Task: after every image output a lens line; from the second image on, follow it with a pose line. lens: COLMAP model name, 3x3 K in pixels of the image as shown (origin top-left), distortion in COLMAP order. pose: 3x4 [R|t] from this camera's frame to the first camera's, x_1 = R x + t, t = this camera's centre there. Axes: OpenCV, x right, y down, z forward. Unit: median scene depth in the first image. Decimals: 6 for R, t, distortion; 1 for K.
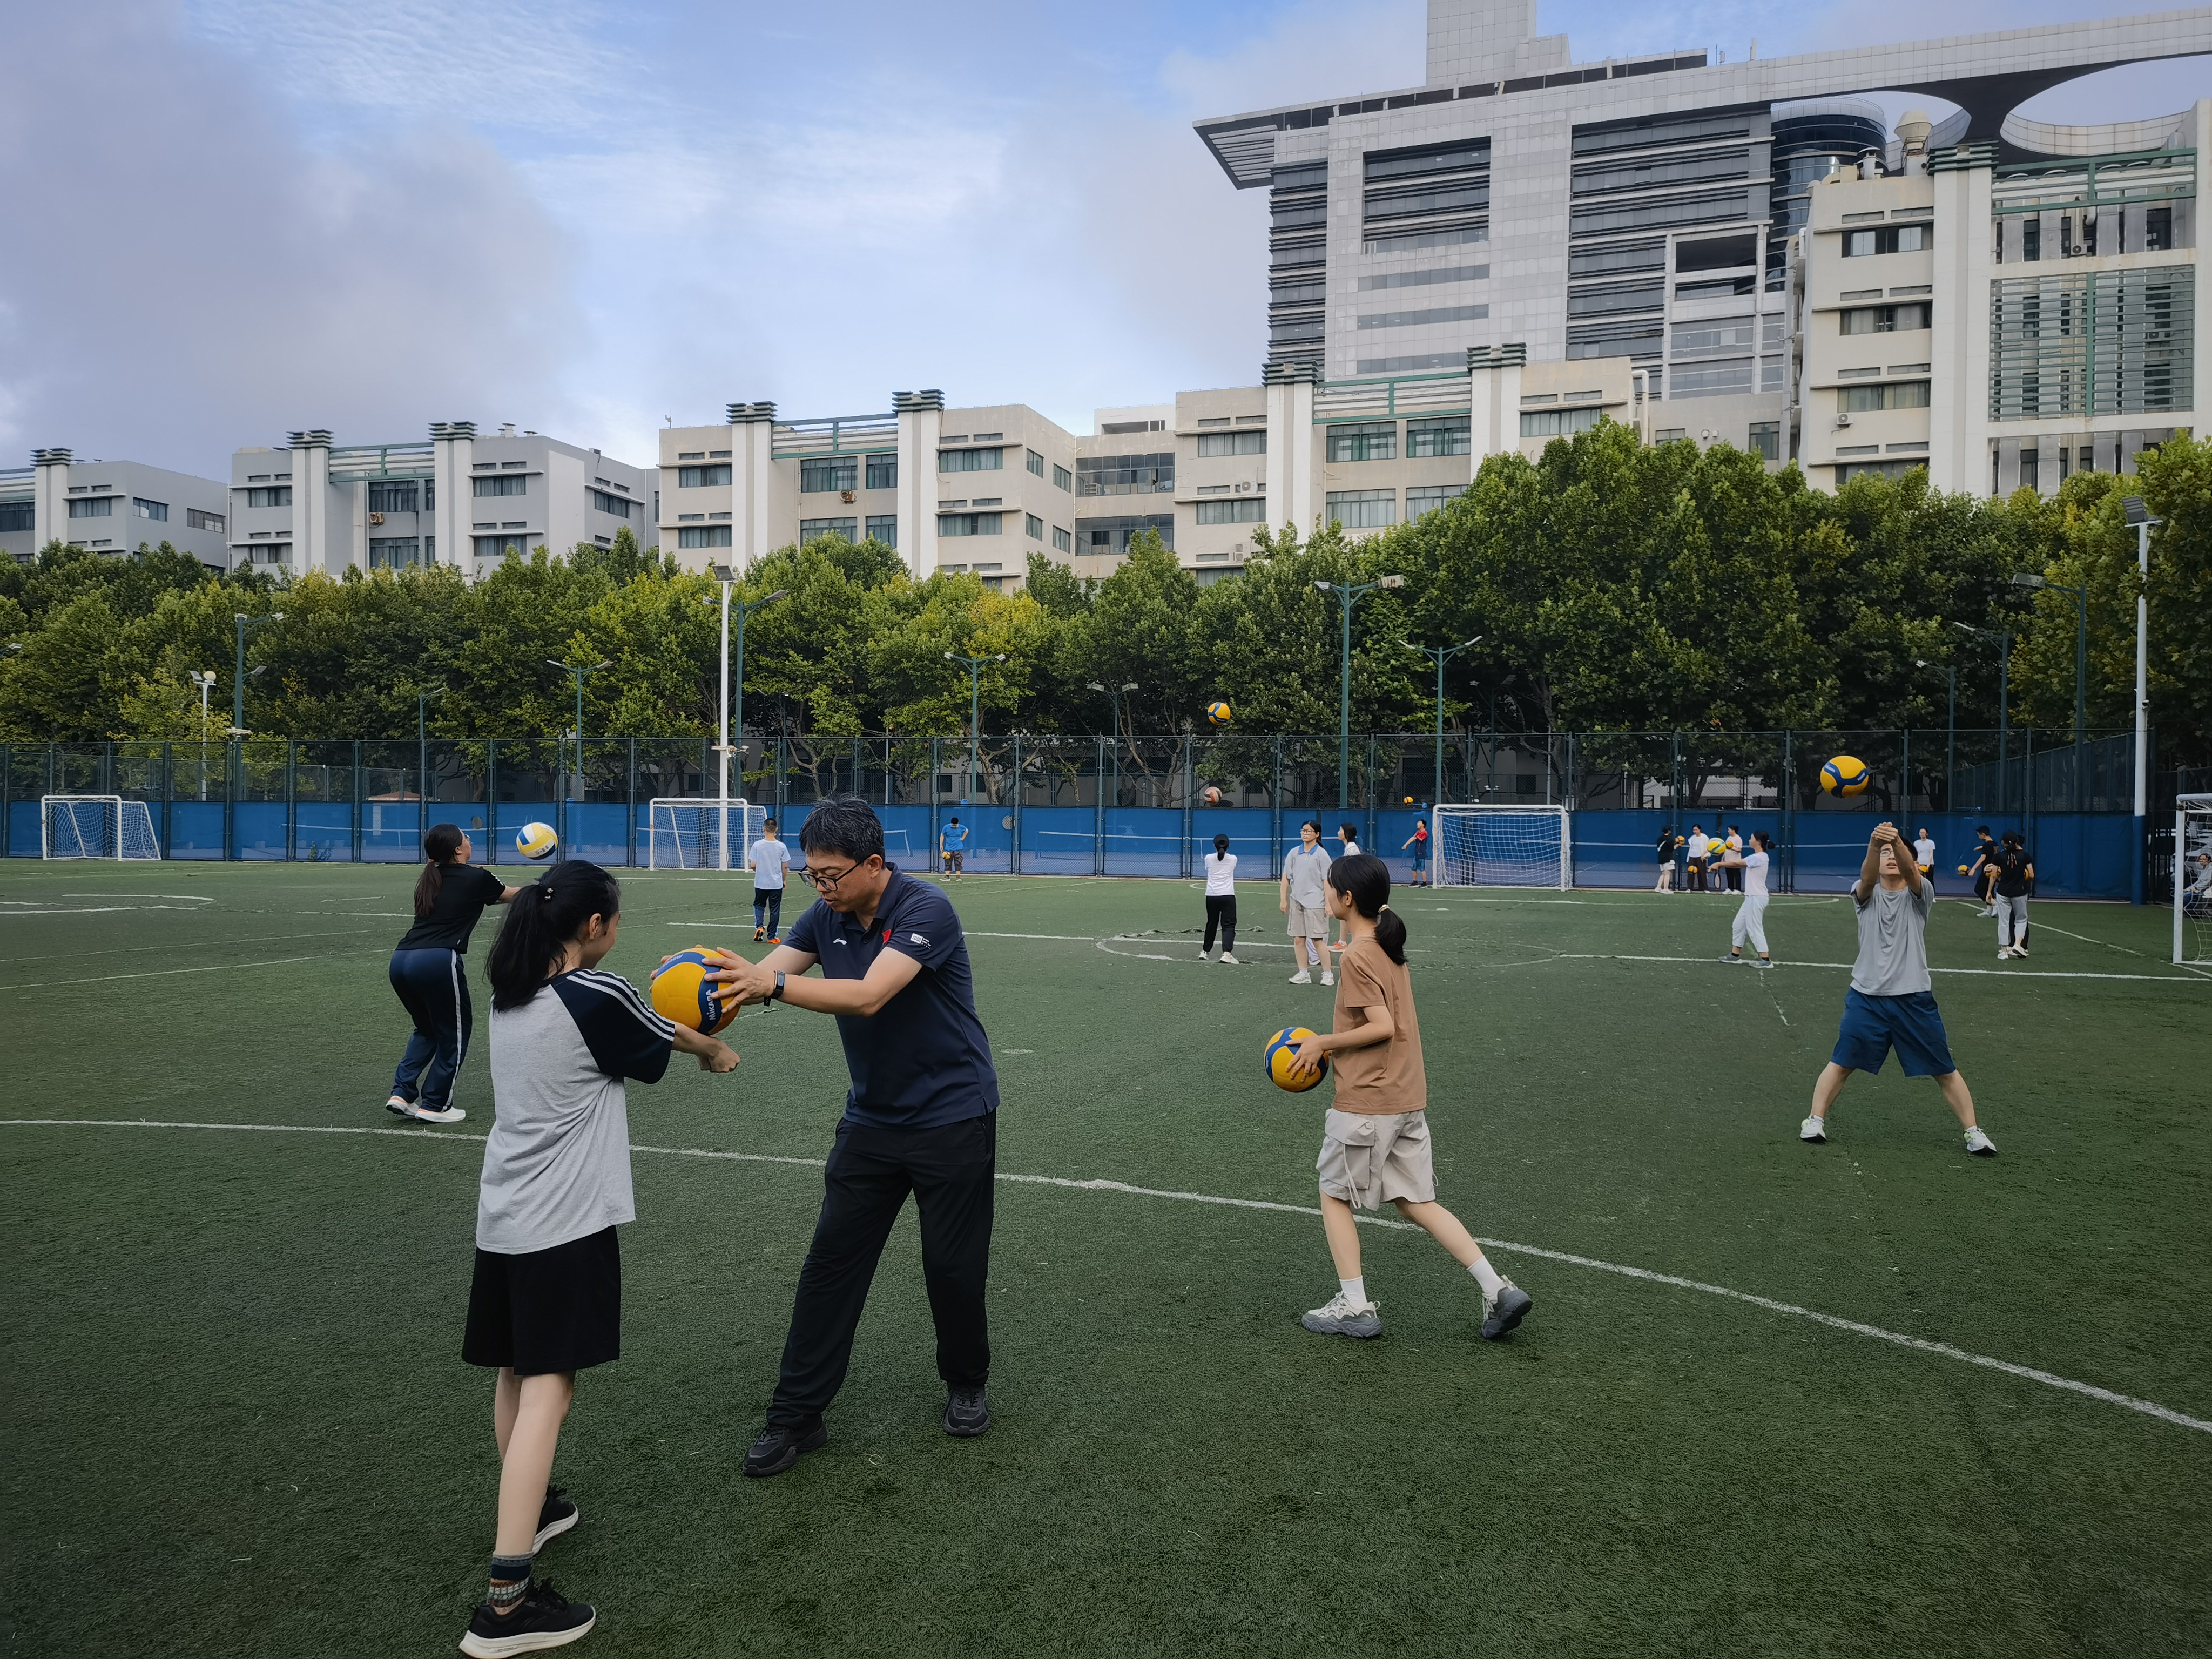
lens RADIAL K [[1745.4, 0, 1097.5], [0, 1745.4, 840.9], [0, 0, 1]] dist [0.084869, 0.018779]
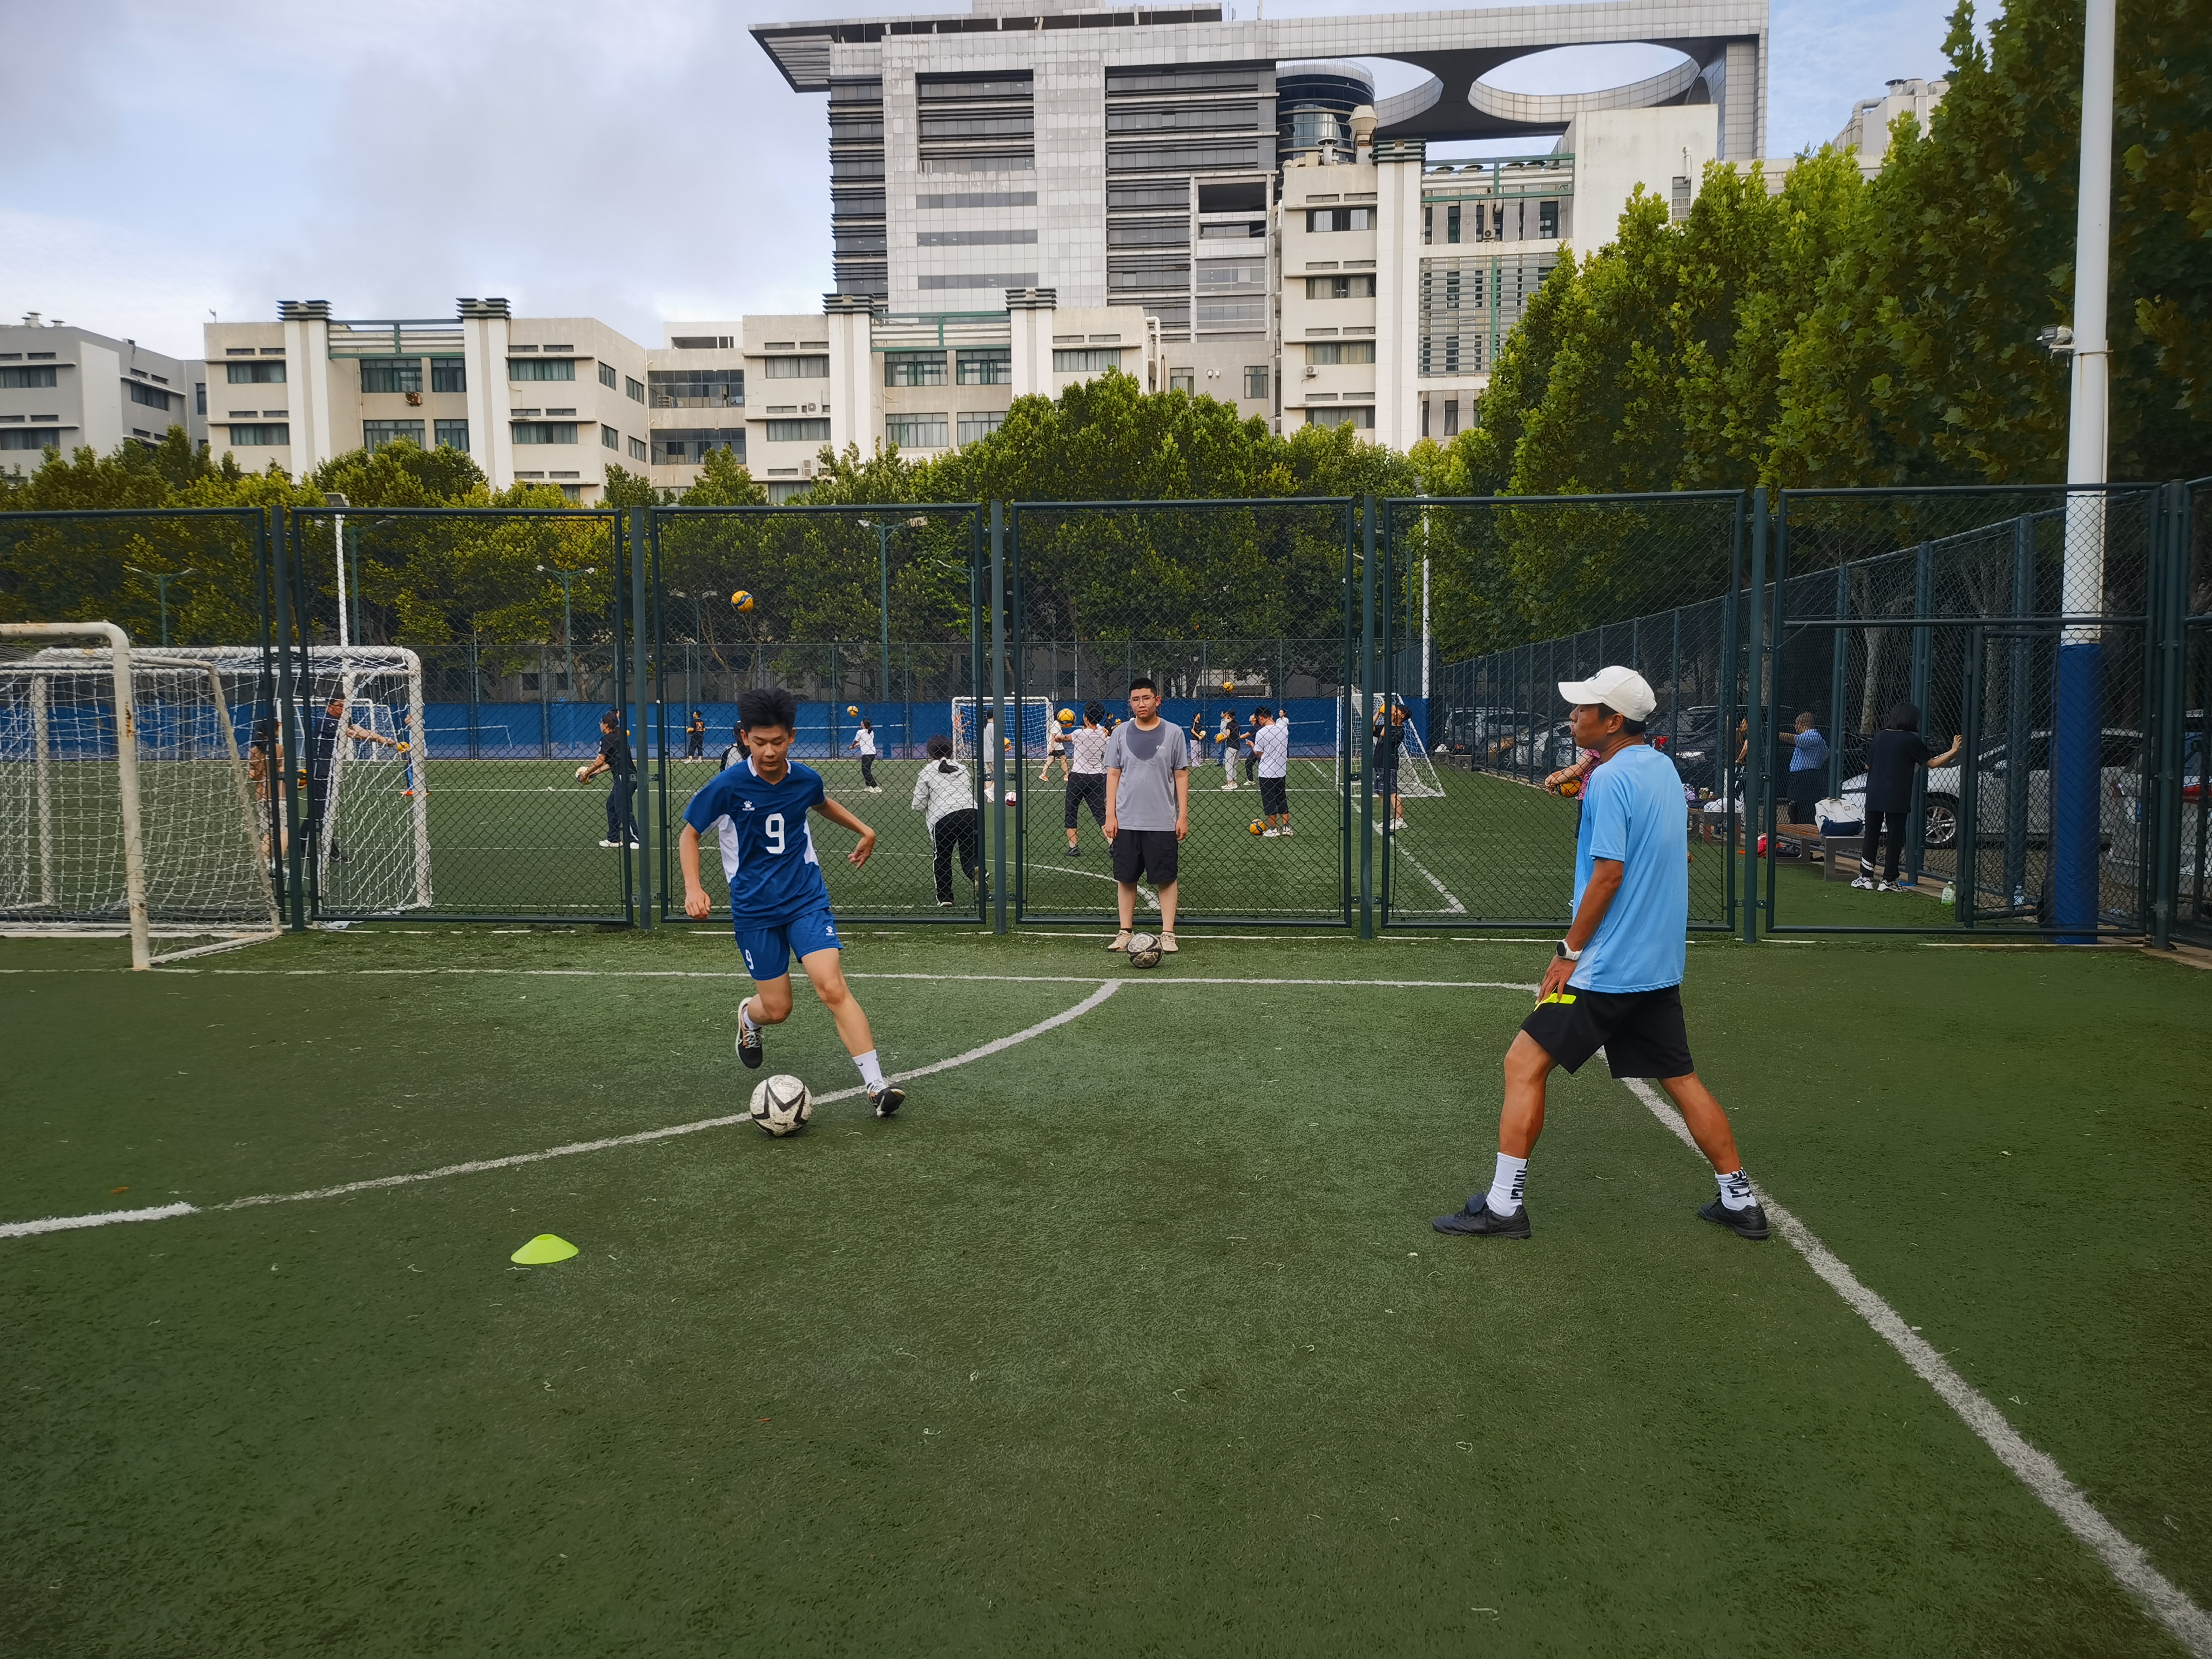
lens RADIAL K [[1745.4, 0, 1099.1], [0, 1745.4, 835.5], [0, 0, 1]] dist [0.084869, 0.018779]
pose [[0.972437, -0.032117, 0.230943, -0.002520], [0.019077, 0.998106, 0.058480, 0.003513], [-0.232384, -0.052462, 0.971208, -0.115119]]
